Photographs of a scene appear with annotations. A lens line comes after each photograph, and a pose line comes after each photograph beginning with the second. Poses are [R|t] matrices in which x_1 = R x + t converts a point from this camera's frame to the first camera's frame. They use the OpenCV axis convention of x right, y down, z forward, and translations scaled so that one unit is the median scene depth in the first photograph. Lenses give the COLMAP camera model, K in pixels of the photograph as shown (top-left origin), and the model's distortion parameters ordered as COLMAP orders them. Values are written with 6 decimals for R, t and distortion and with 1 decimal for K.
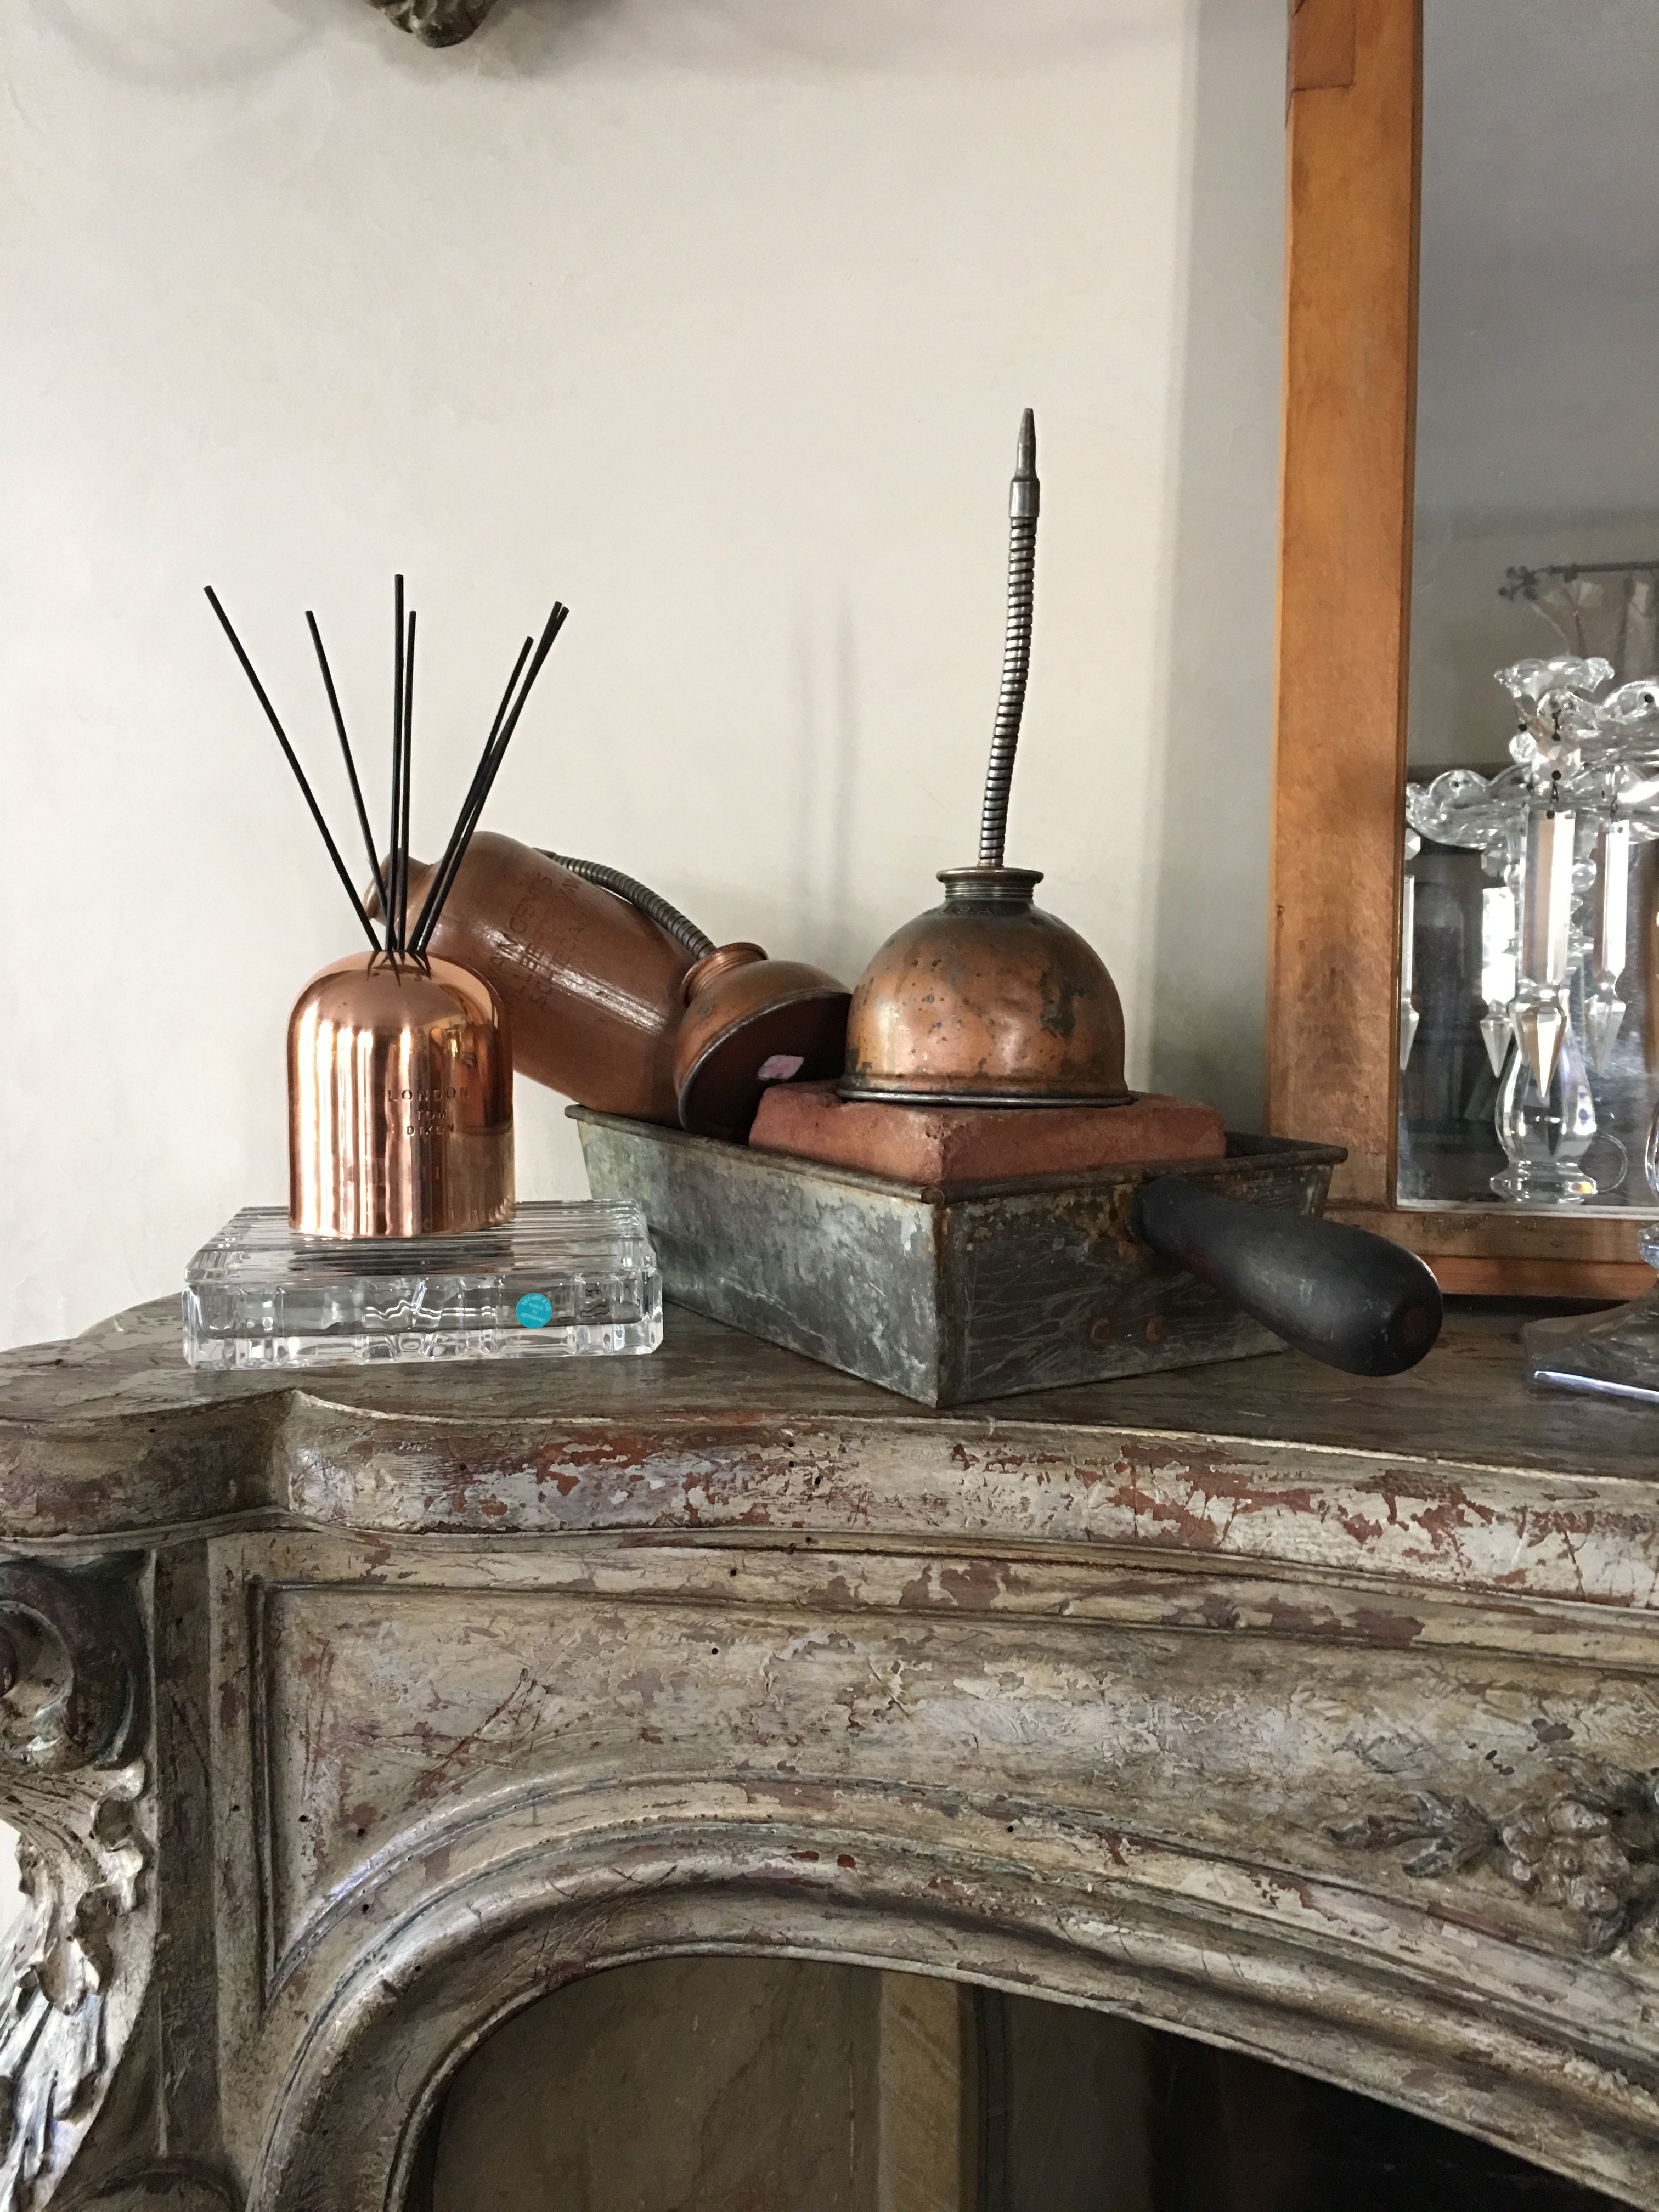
lens RADIAL K [[1879.5, 0, 829.6], [0, 1879.5, 1108.8], [0, 0, 1]] dist [0.083910, -0.119274]
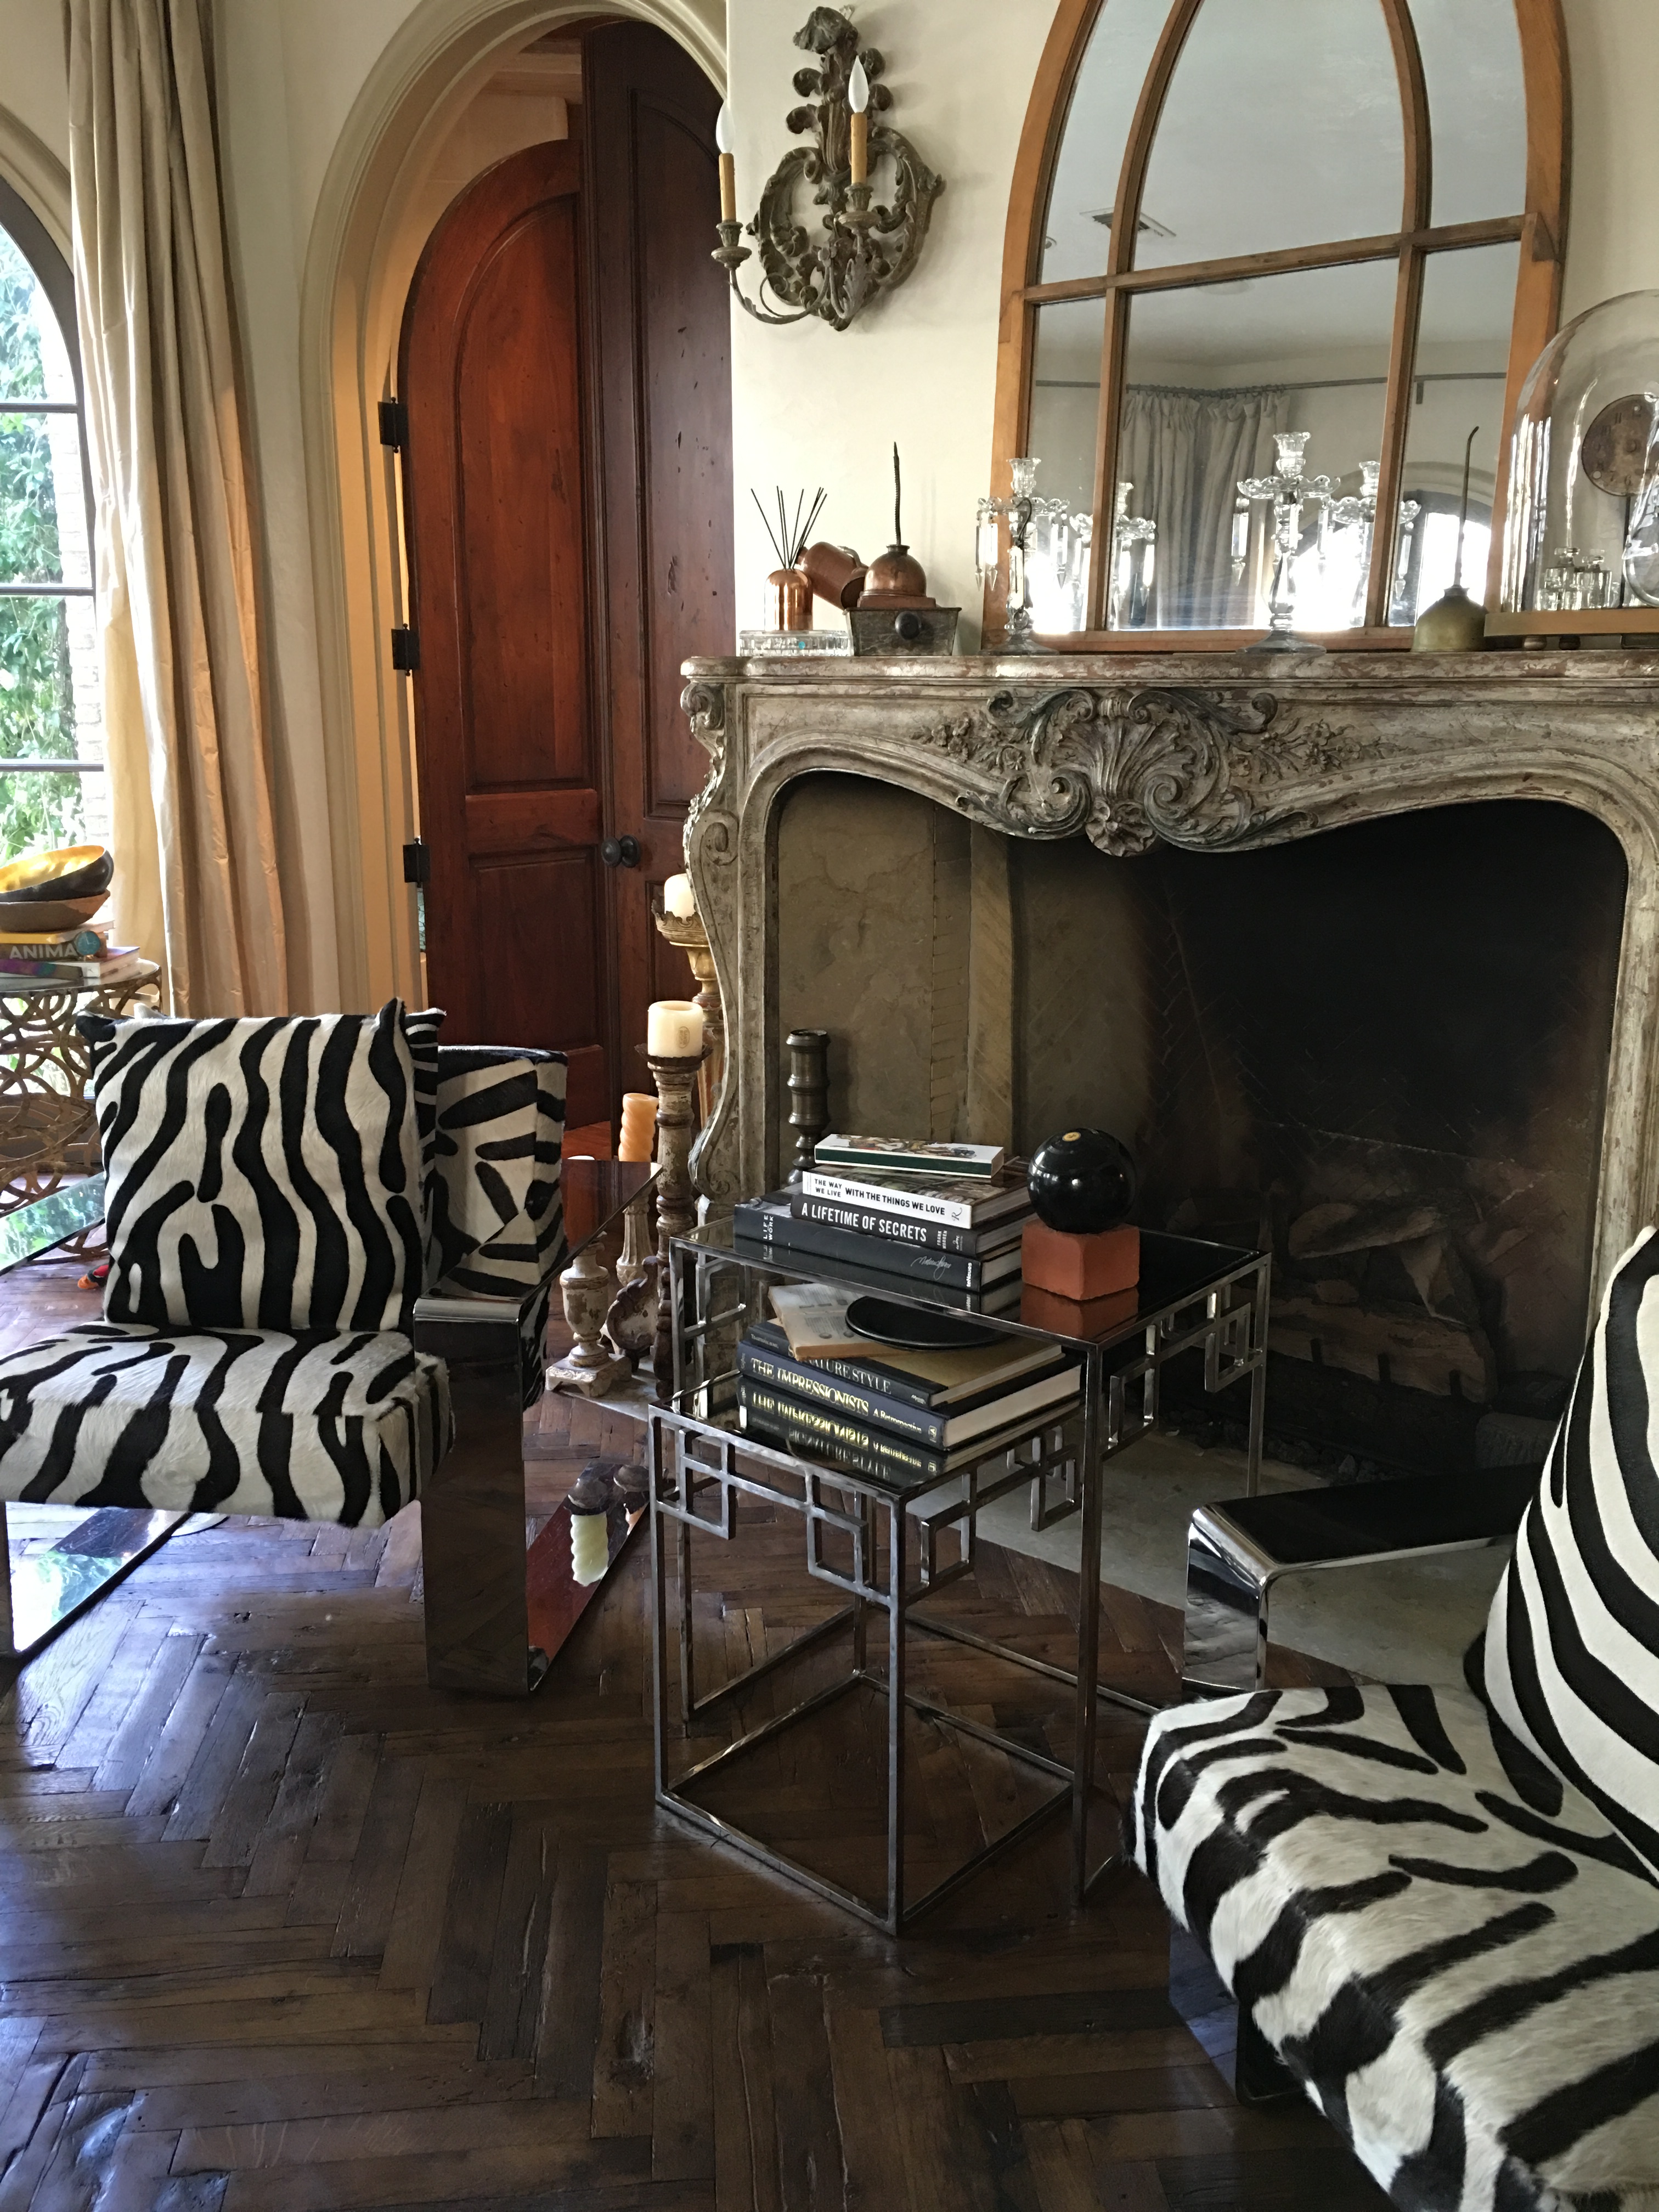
lens RADIAL K [[1879.5, 0, 827.5], [0, 1879.5, 1103.0], [0, 0, 1]] dist [0.083910, -0.119274]
pose [[0.855844, 0.112745, -0.504796, 2.620855], [-0.048347, 0.989119, 0.138949, 0.629712], [0.514969, -0.094513, 0.851982, -3.374193]]
